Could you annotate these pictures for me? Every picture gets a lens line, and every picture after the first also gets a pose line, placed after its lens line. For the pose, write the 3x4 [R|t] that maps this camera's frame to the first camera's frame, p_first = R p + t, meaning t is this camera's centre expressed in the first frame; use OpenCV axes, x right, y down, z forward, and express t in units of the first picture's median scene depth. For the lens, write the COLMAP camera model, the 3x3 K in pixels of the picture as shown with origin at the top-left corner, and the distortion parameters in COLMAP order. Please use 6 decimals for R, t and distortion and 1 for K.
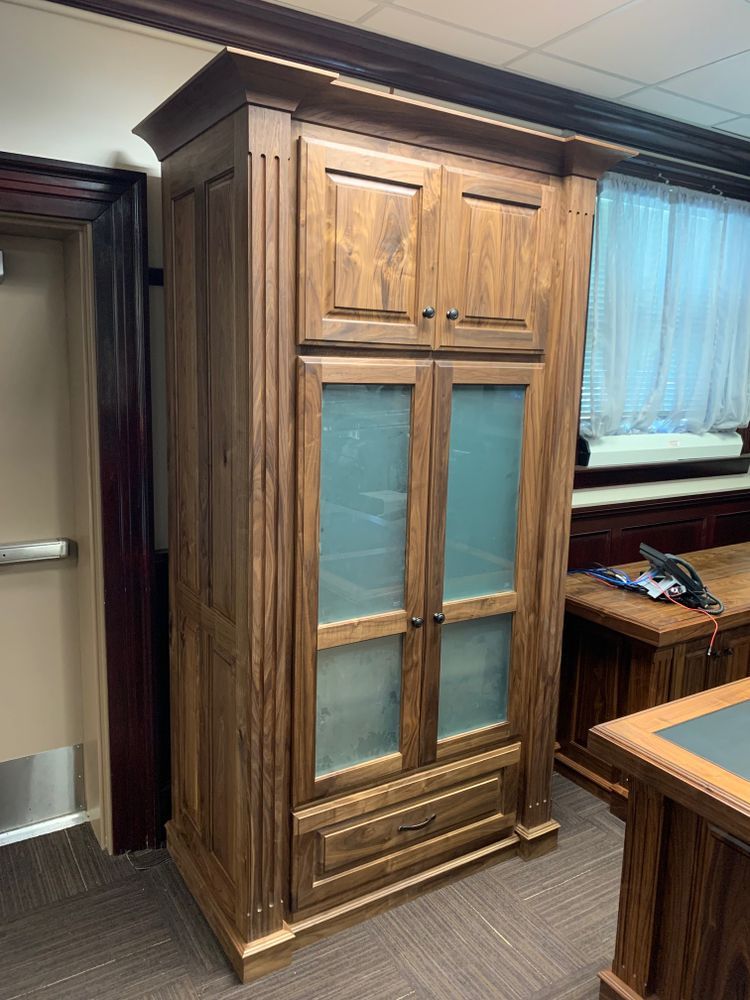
lens RADIAL K [[767.4, 0, 369.3], [0, 767.4, 496.9], [0, 0, 1]] dist [0.043898, -0.039558]
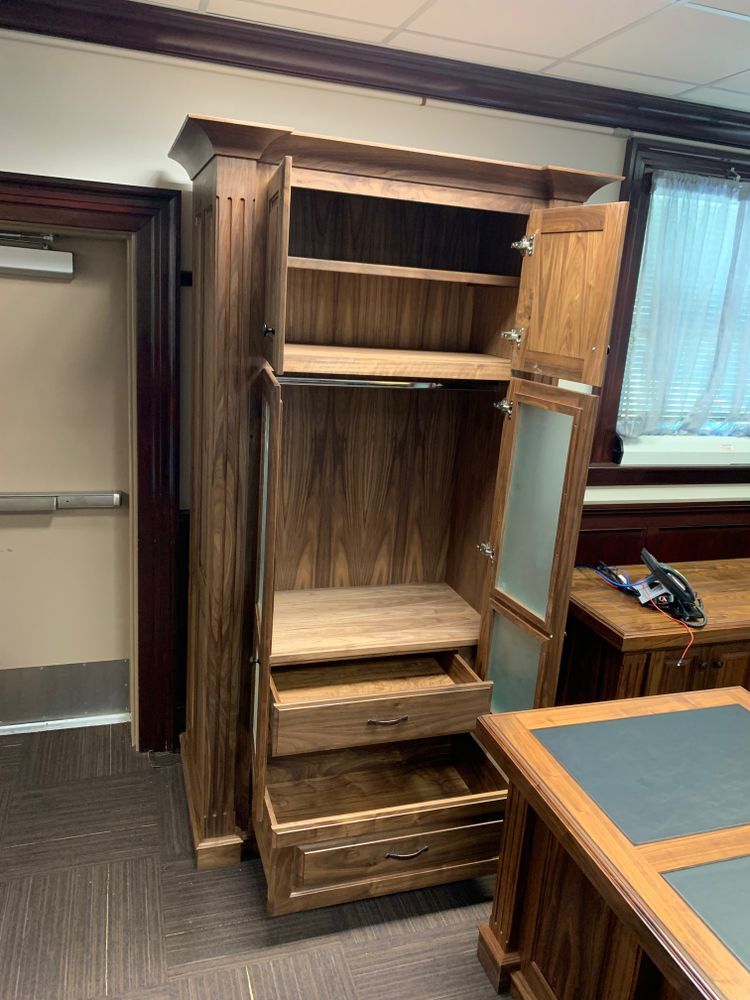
lens RADIAL K [[767.4, 0, 369.3], [0, 767.4, 496.9], [0, 0, 1]] dist [0.043898, -0.039558]
pose [[0.970695, 0.102455, -0.217382, 0.232634], [-0.085512, 0.992619, 0.085993, -0.069767], [0.224588, -0.064884, 0.972291, -0.076316]]
